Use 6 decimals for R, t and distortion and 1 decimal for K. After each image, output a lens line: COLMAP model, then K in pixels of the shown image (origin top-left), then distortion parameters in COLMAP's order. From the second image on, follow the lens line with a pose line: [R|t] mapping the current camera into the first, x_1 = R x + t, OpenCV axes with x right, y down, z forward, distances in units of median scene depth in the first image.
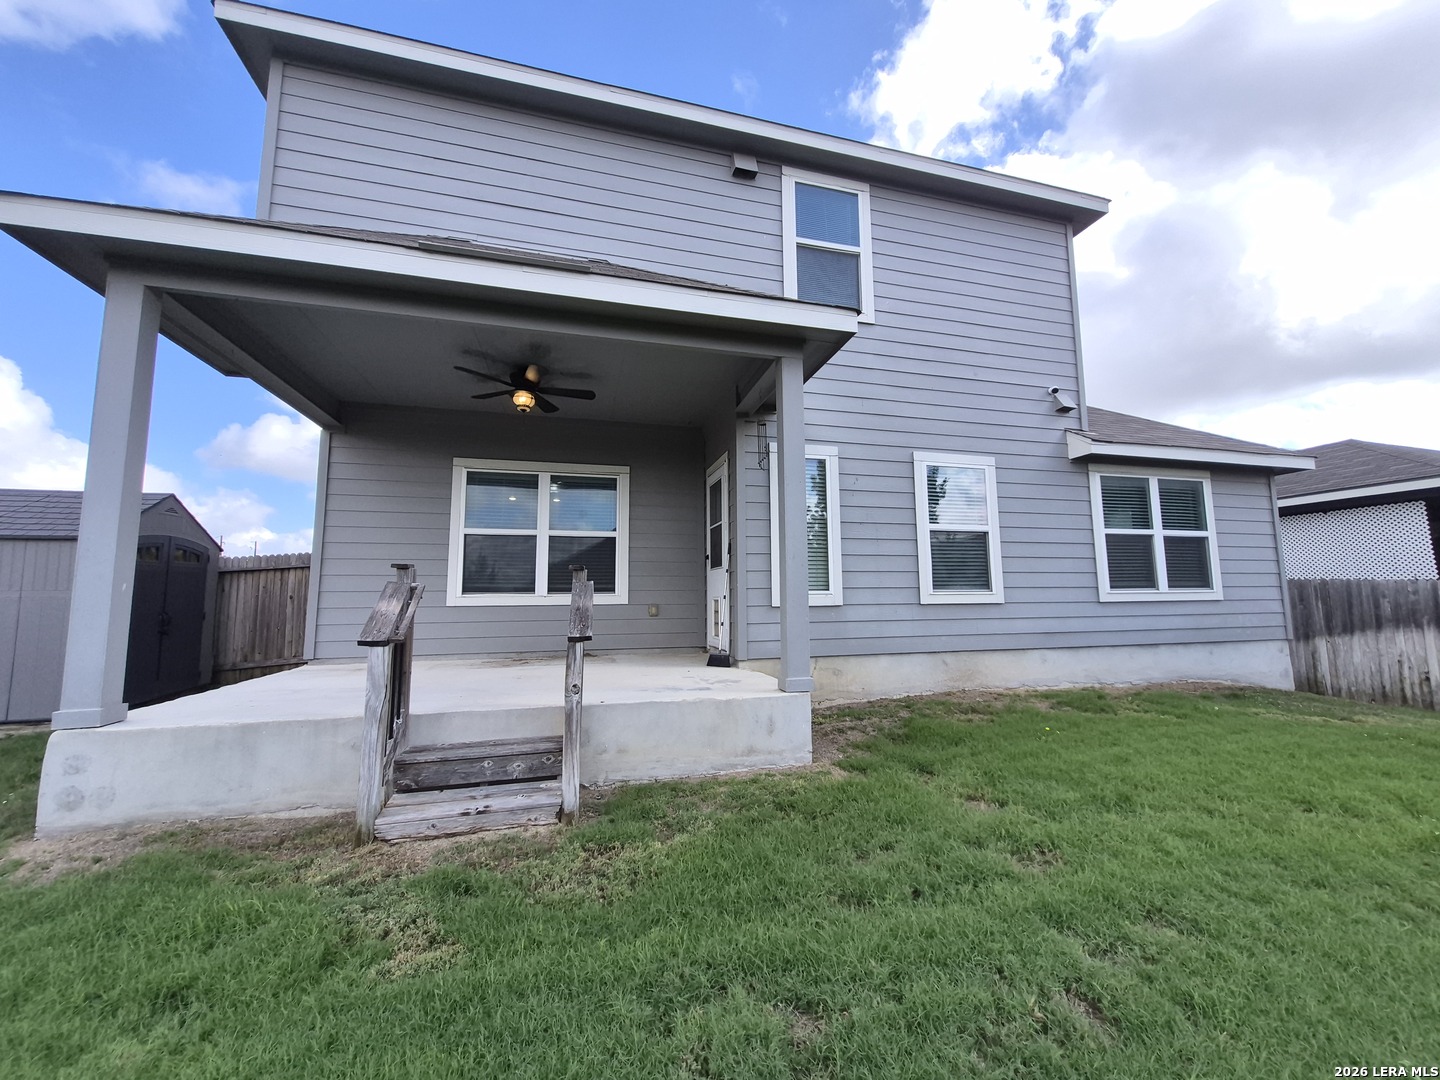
lens RADIAL K [[577.0, 0, 727.6], [0, 577.0, 530.9], [0, 0, 1]] dist [0.008632, 0.000086]
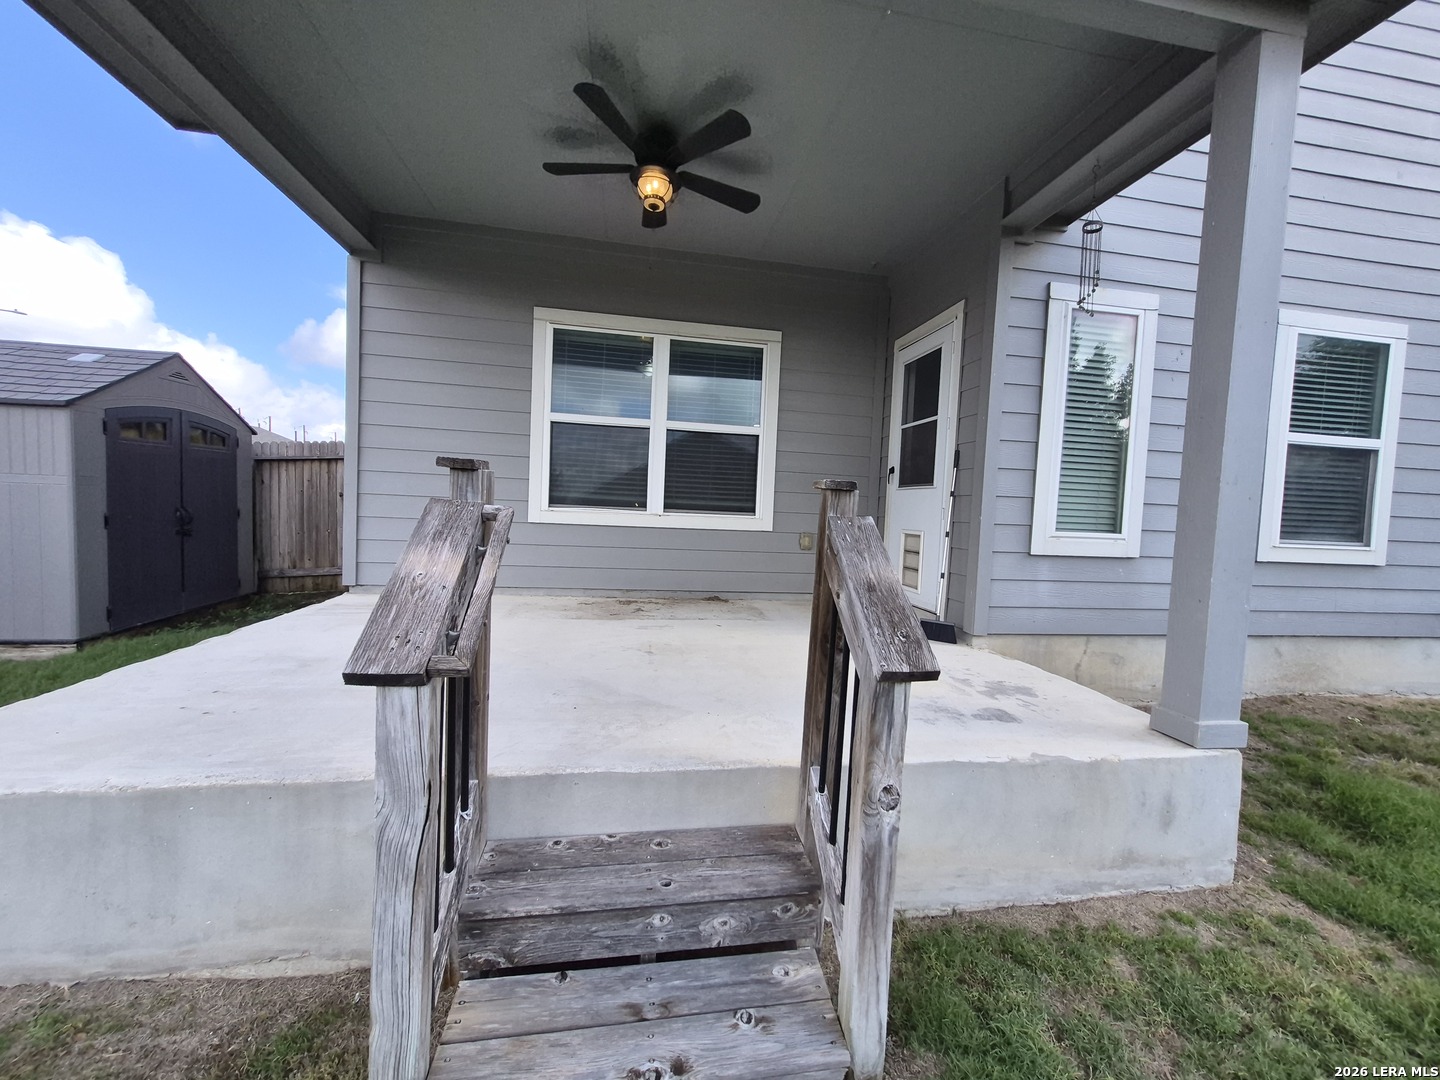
lens RADIAL K [[565.2, 0, 724.8], [0, 565.2, 532.5], [0, 0, 1]] dist [0.001635, -0.000257]
pose [[0.994846, 0.056174, -0.084417, -0.189977], [-0.042021, 0.986067, 0.160953, 0.020594], [0.092282, -0.156576, 0.983345, 0.343549]]
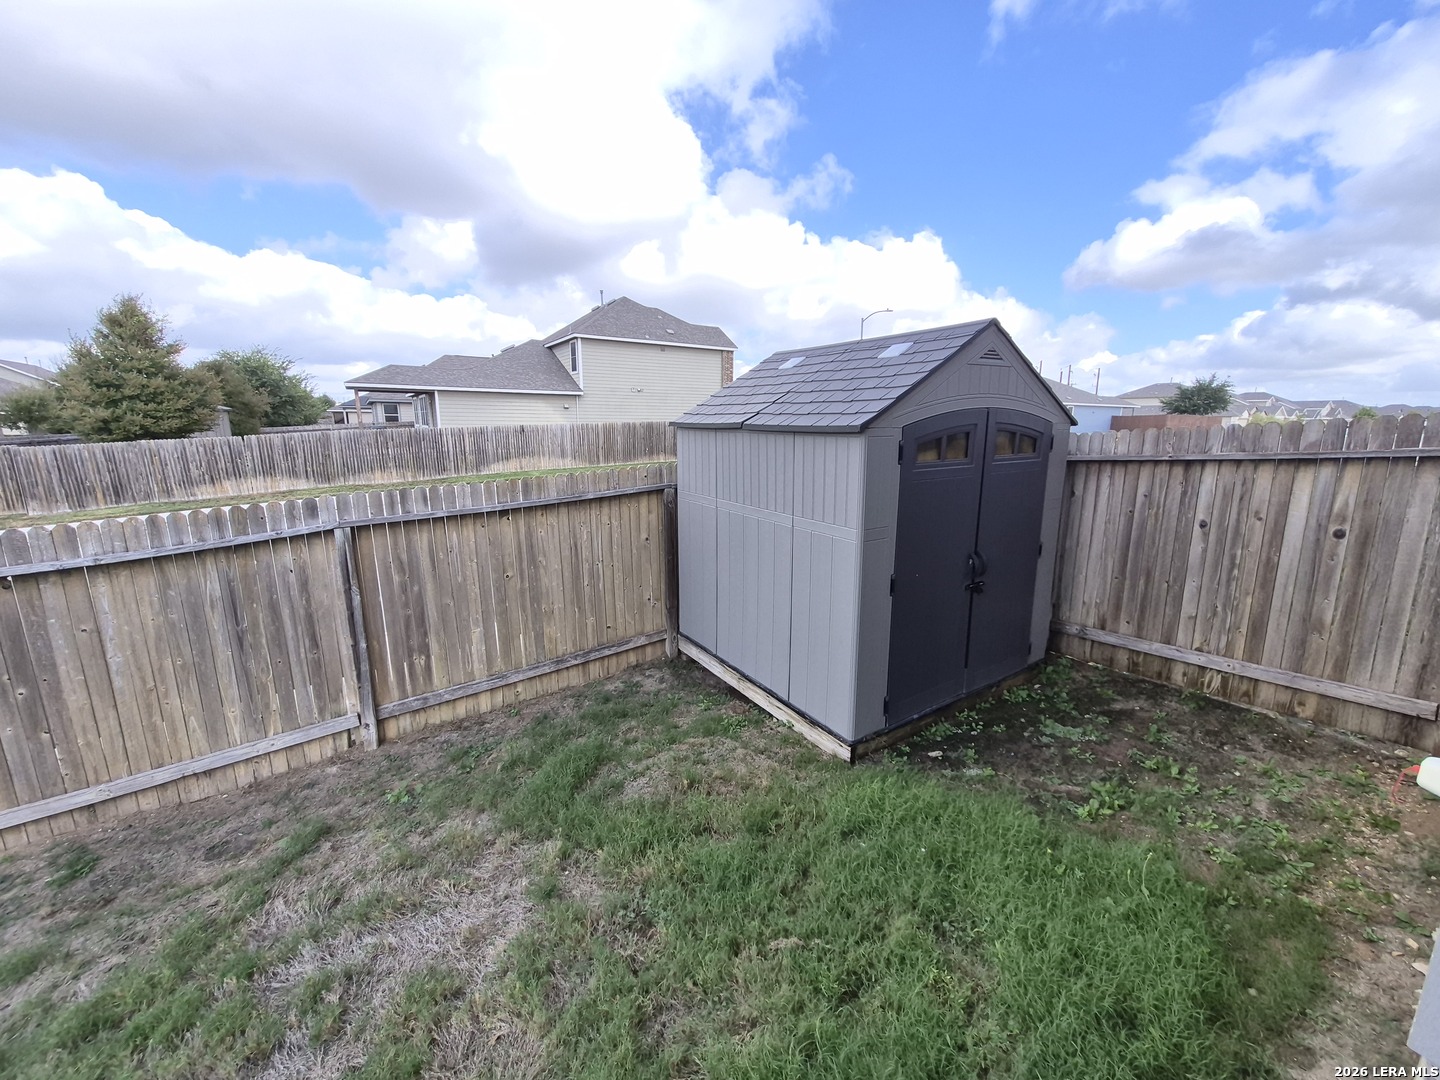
lens RADIAL K [[565.2, 0, 724.8], [0, 565.2, 532.5], [0, 0, 1]] dist [0.001635, -0.000257]
pose [[0.314753, 0.192848, -0.929376, -0.621123], [0.095615, 0.967720, 0.233187, -0.025627], [0.944345, -0.162259, 0.286154, 0.703969]]
